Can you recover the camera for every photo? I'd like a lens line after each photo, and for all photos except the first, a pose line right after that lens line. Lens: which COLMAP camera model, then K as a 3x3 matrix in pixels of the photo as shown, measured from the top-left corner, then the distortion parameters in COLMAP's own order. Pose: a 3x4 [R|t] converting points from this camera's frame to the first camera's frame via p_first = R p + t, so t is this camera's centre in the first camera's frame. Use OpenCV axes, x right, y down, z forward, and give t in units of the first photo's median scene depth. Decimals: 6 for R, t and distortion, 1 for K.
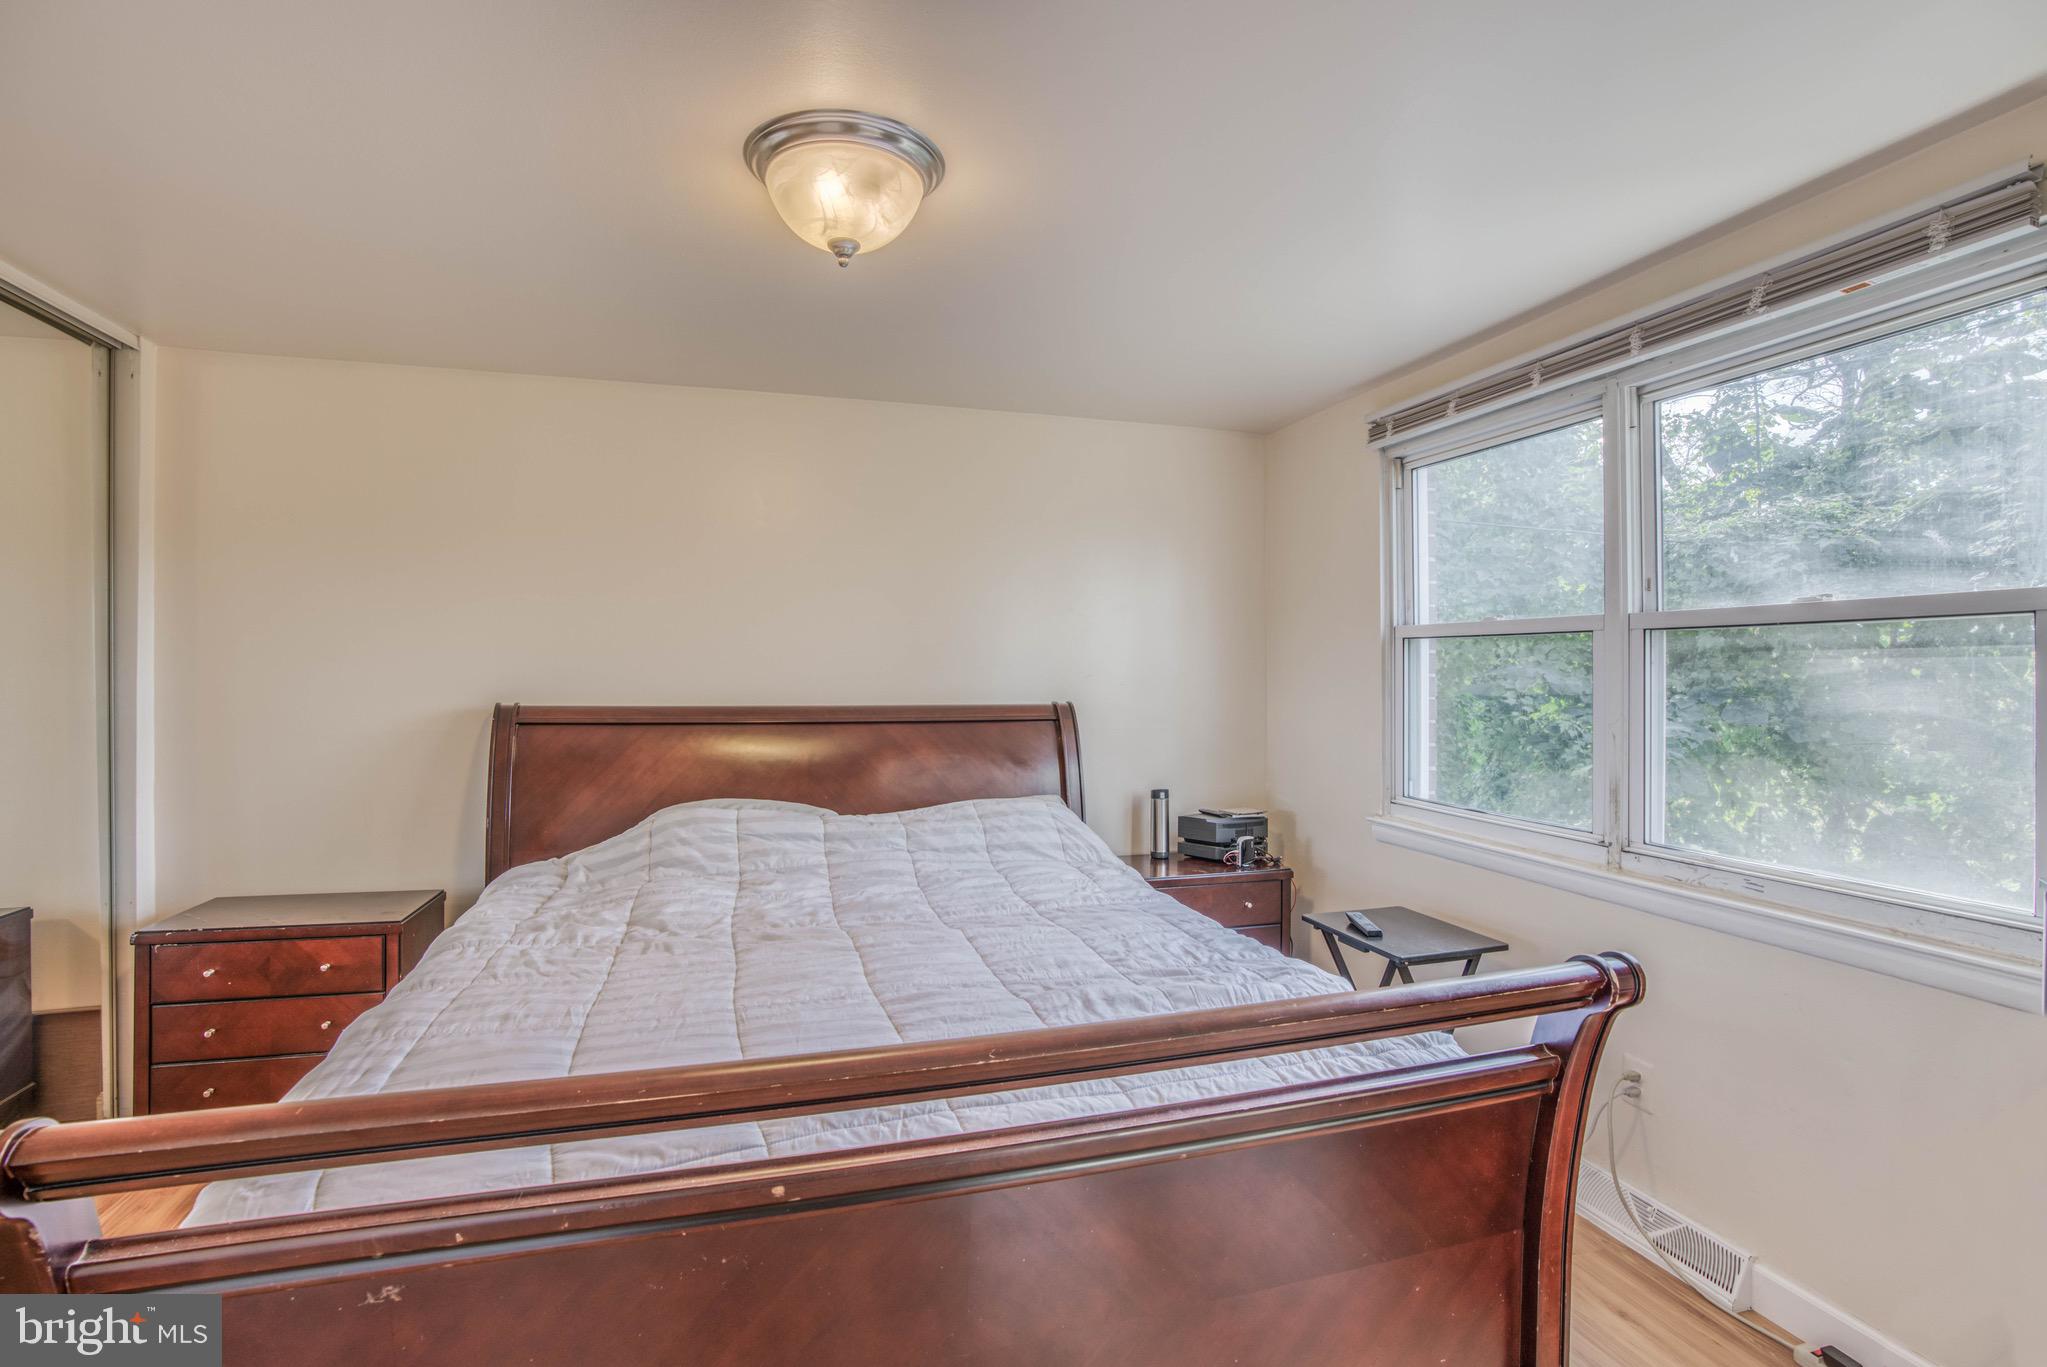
lens RADIAL K [[965.6, 0, 1011.7], [0, 965.6, 669.7], [0, 0, 1]] dist [-0.068589, 0.026507]
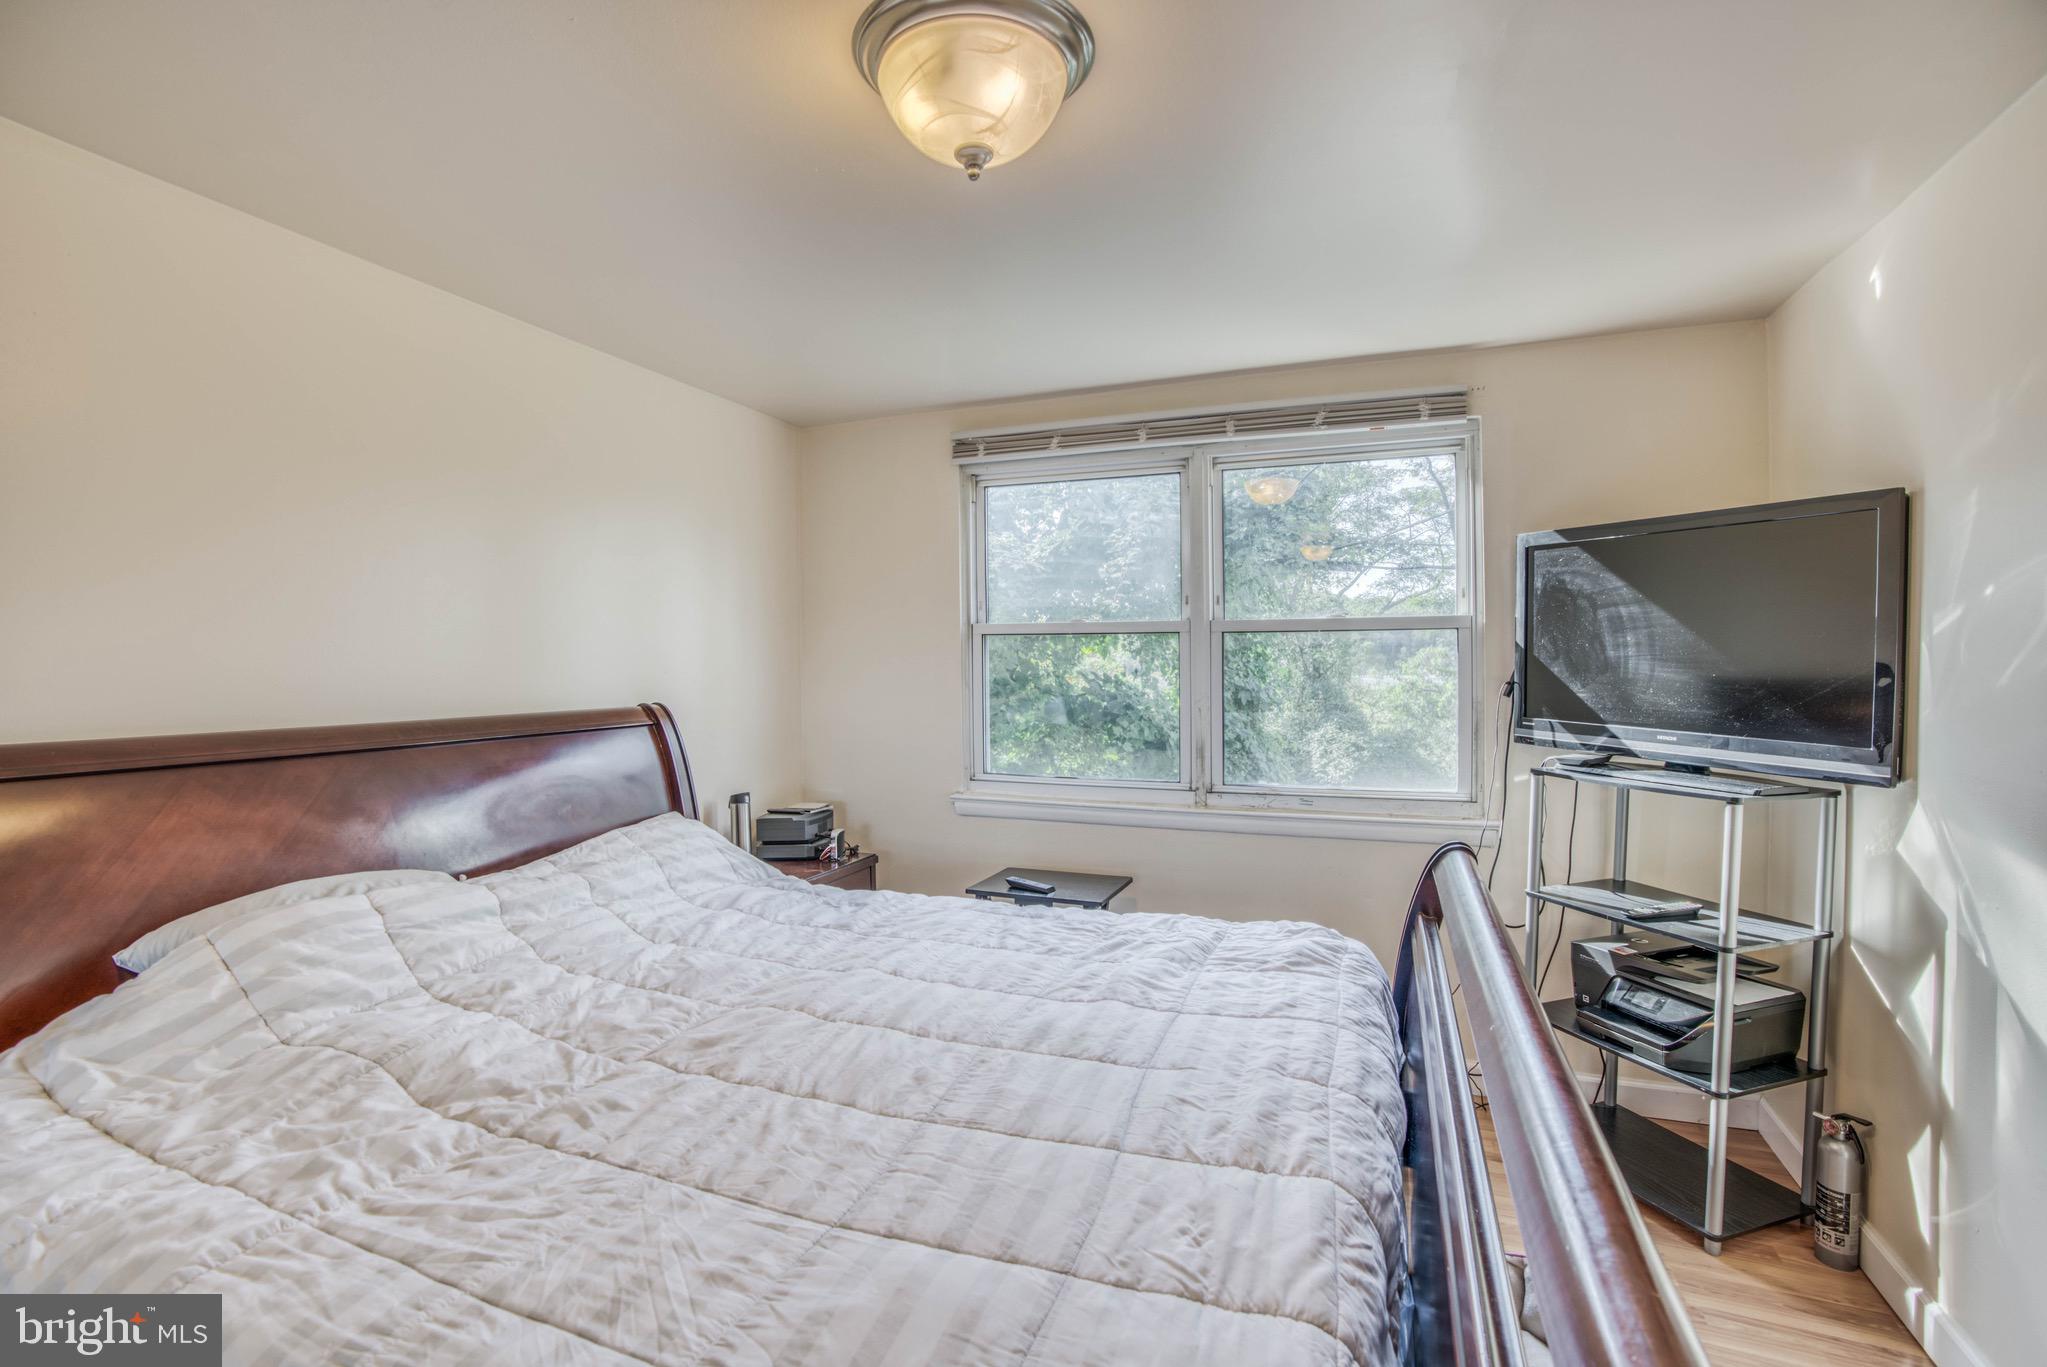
lens RADIAL K [[941.8, 0, 1012.2], [0, 941.8, 690.2], [0, 0, 1]] dist [-0.069170, 0.027097]
pose [[0.619302, -0.029965, 0.784581, -0.504311], [0.006437, 0.999432, 0.033089, -0.004342], [-0.785126, -0.015442, 0.619143, 0.306850]]
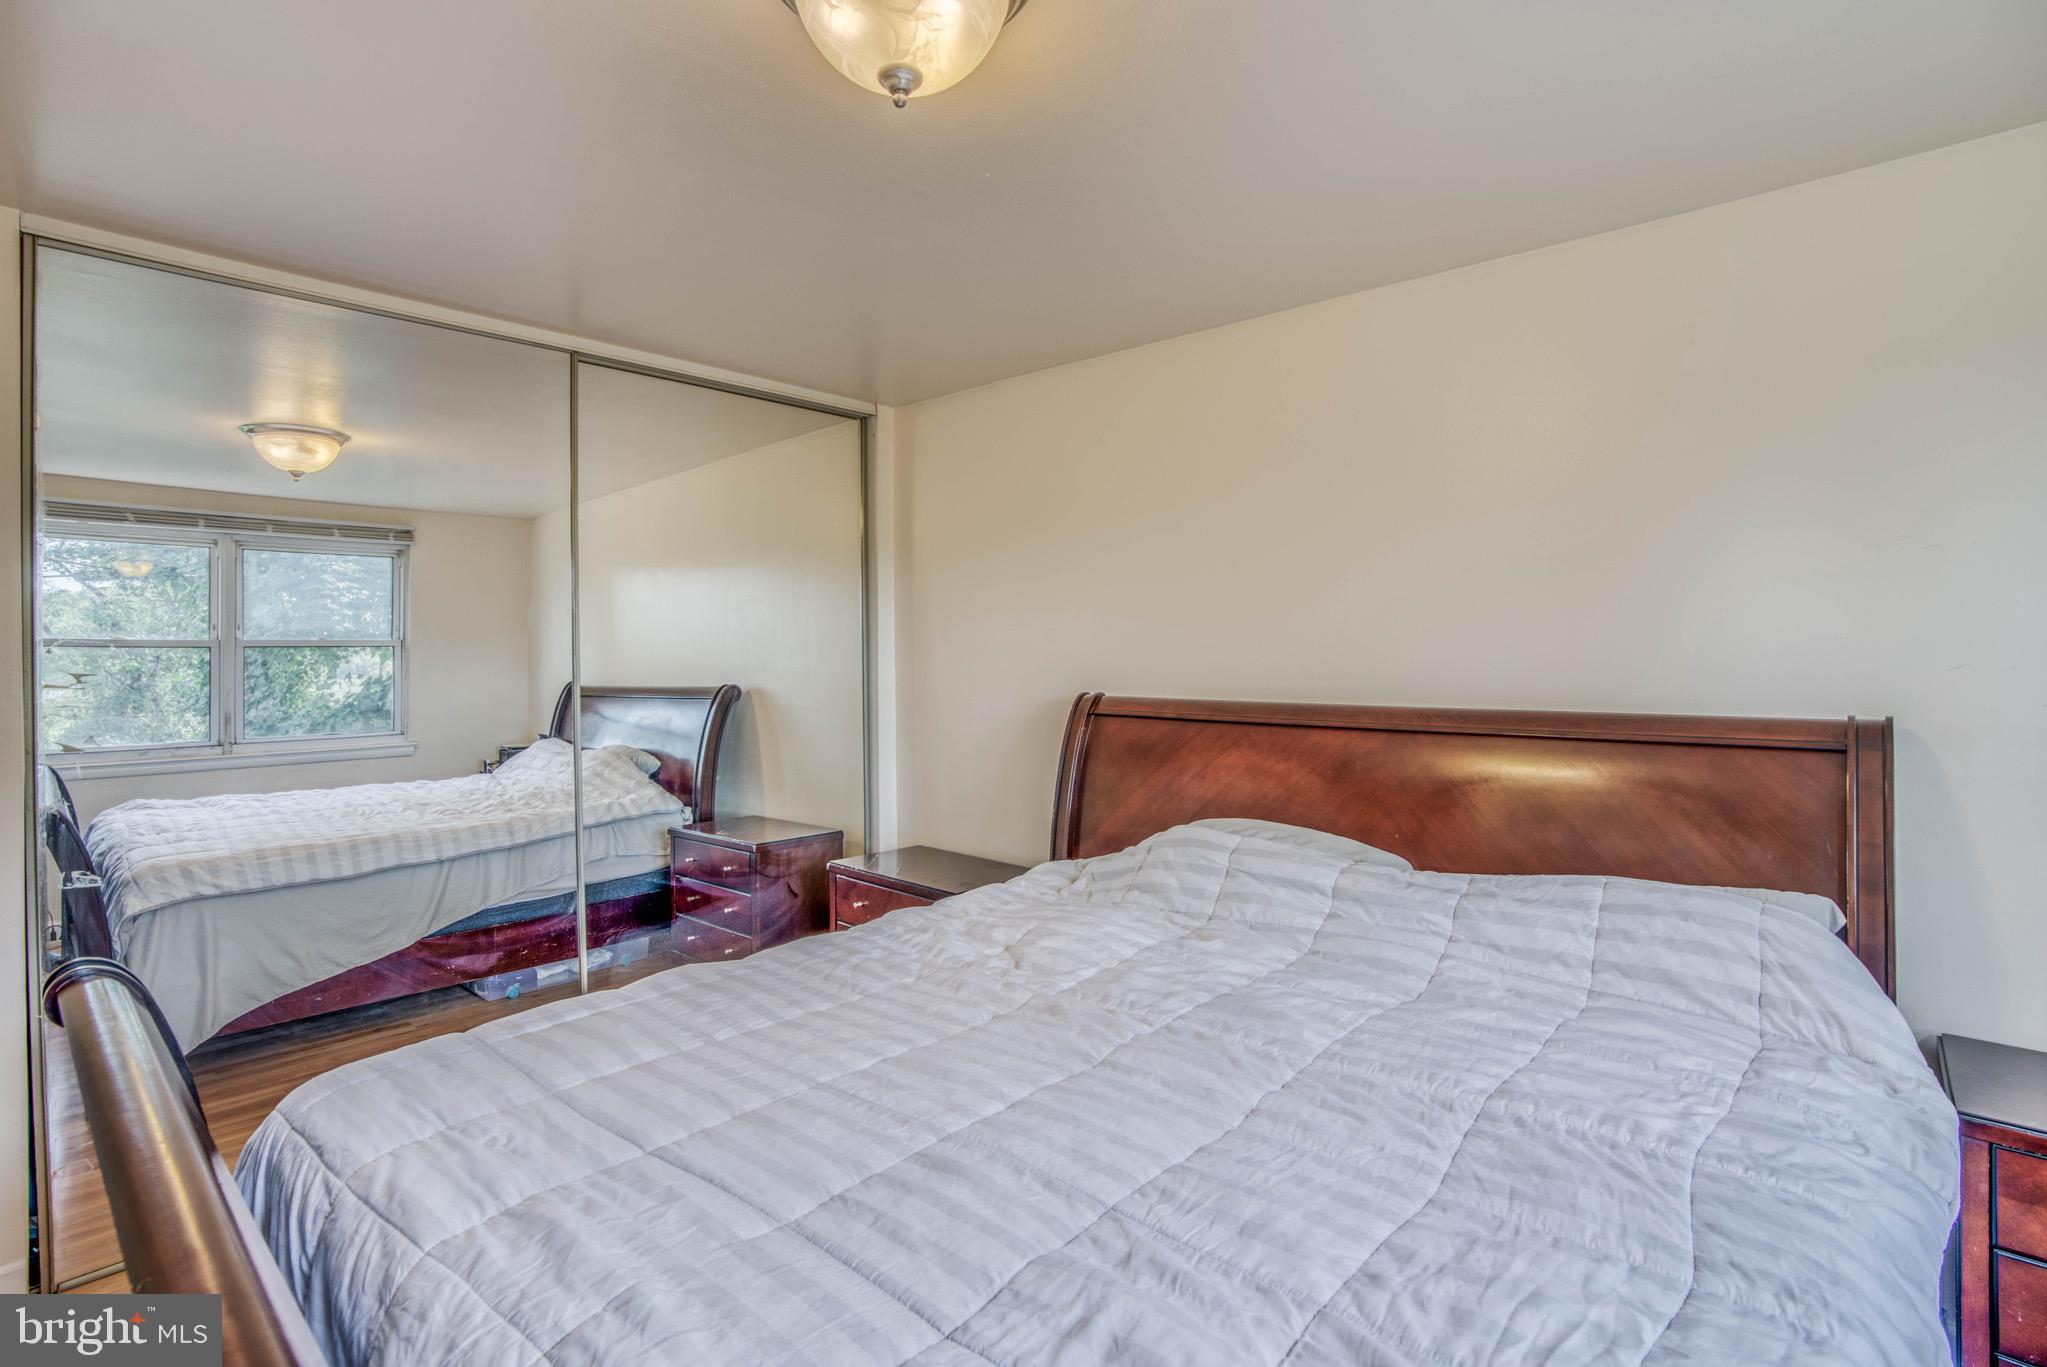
lens RADIAL K [[965.6, 0, 1011.7], [0, 965.6, 669.7], [0, 0, 1]] dist [-0.068589, 0.026507]
pose [[0.512861, 0.006545, -0.858447, 0.304500], [0.013249, 0.999791, 0.015539, -0.006336], [0.858369, -0.019343, 0.512667, 0.448684]]
